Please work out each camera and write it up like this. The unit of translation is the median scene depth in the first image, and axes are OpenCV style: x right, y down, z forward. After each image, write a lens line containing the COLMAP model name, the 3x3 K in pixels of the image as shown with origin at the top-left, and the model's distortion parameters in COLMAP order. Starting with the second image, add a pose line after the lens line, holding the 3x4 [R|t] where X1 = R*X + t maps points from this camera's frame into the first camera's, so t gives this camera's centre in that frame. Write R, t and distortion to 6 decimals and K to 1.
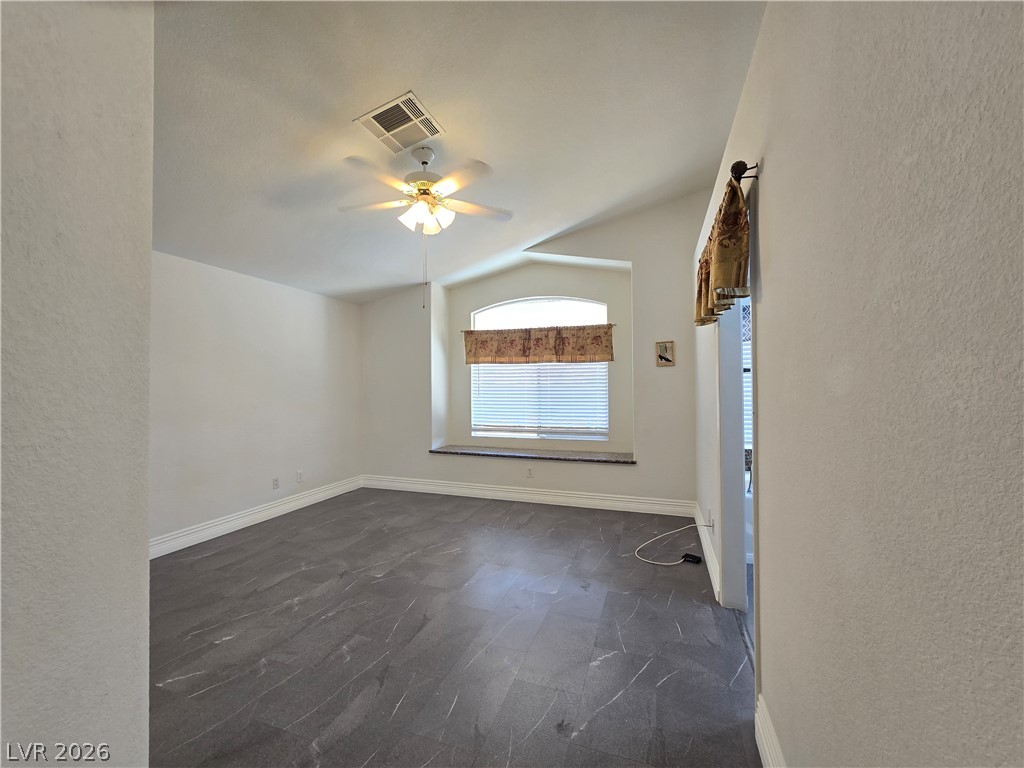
lens RADIAL K [[418.8, 0, 512.2], [0, 418.8, 381.3], [0, 0, 1]] dist [-0.003818, 0.000490]
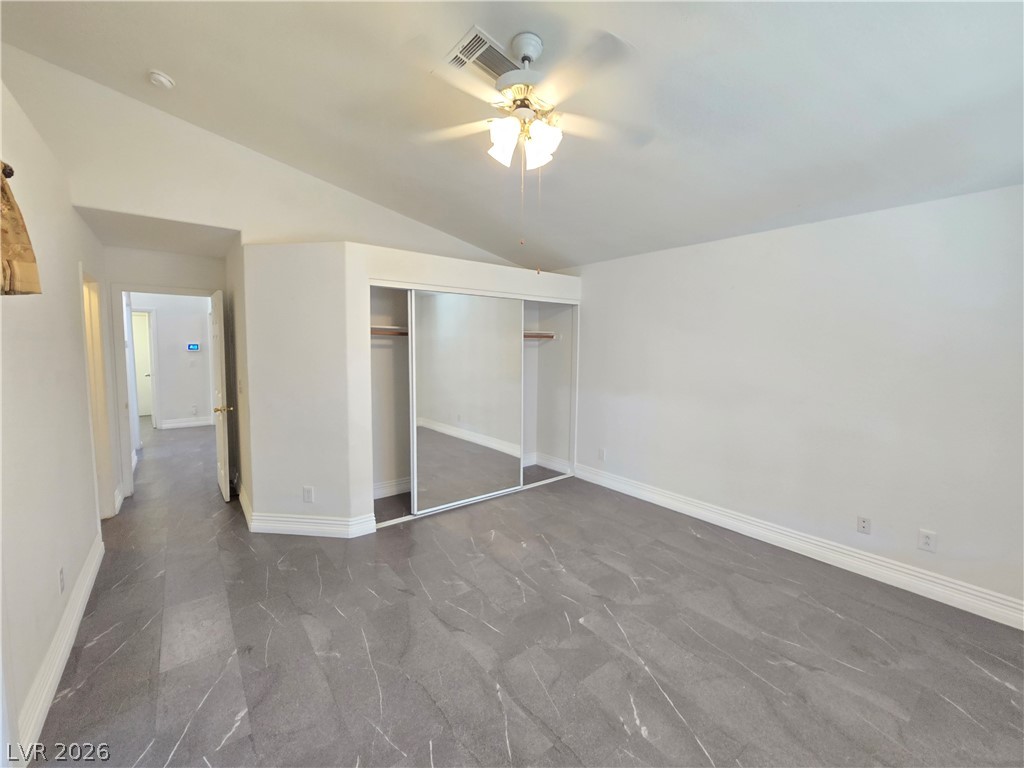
lens RADIAL K [[418.8, 0, 515.6], [0, 418.8, 381.4], [0, 0, 1]] dist [-0.003818, 0.000490]
pose [[-0.533931, 0.079055, -0.841824, 0.396262], [0.003039, 0.995792, 0.091587, -0.065660], [0.845523, 0.046343, -0.531924, 1.330719]]
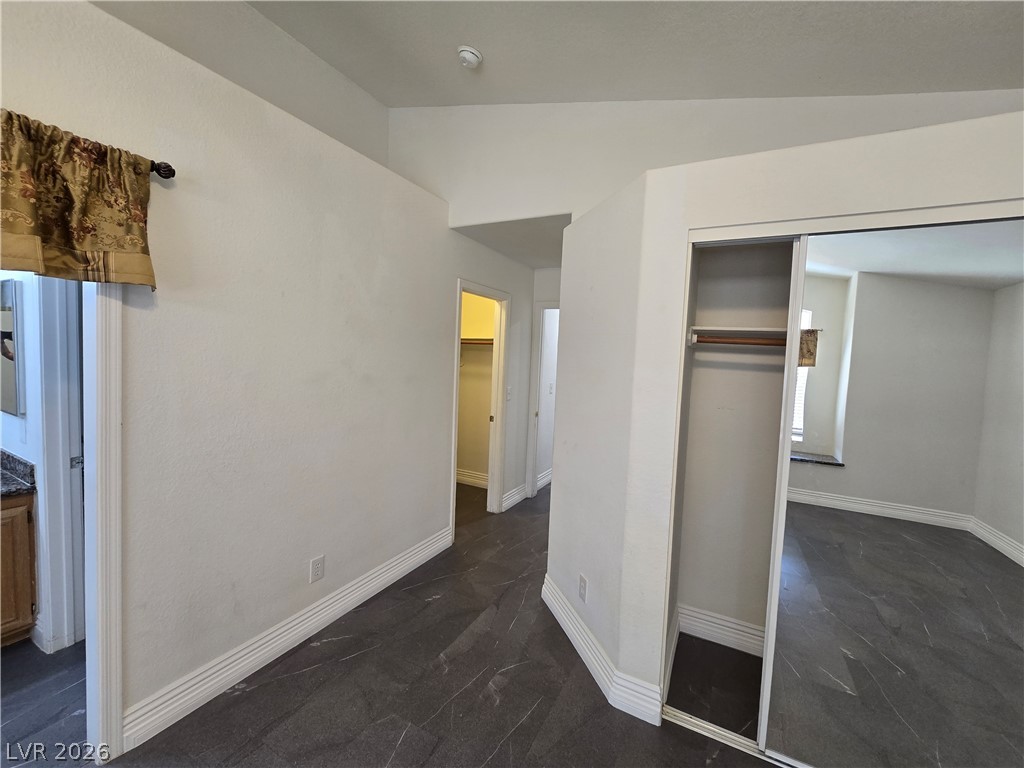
lens RADIAL K [[418.8, 0, 516.4], [0, 418.8, 380.5], [0, 0, 1]] dist [-0.003818, 0.000490]
pose [[-0.987801, -0.039109, 0.150732, -0.232405], [-0.031374, 0.998082, 0.053359, -0.058772], [-0.152530, 0.047979, -0.987134, 0.985229]]
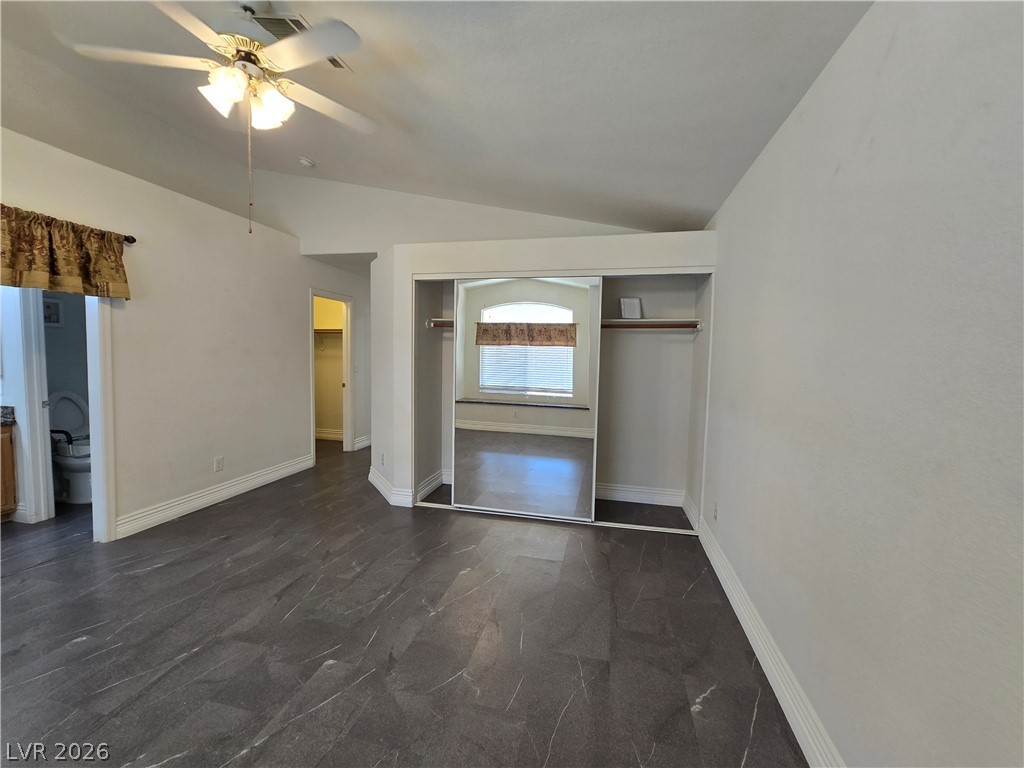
lens RADIAL K [[418.8, 0, 514.9], [0, 418.8, 379.7], [0, 0, 1]] dist [-0.003818, 0.000490]
pose [[-0.994050, -0.000025, -0.108921, -0.540196], [-0.006014, 0.998487, 0.054660, 0.004187], [0.108755, 0.054990, -0.992546, 1.671831]]
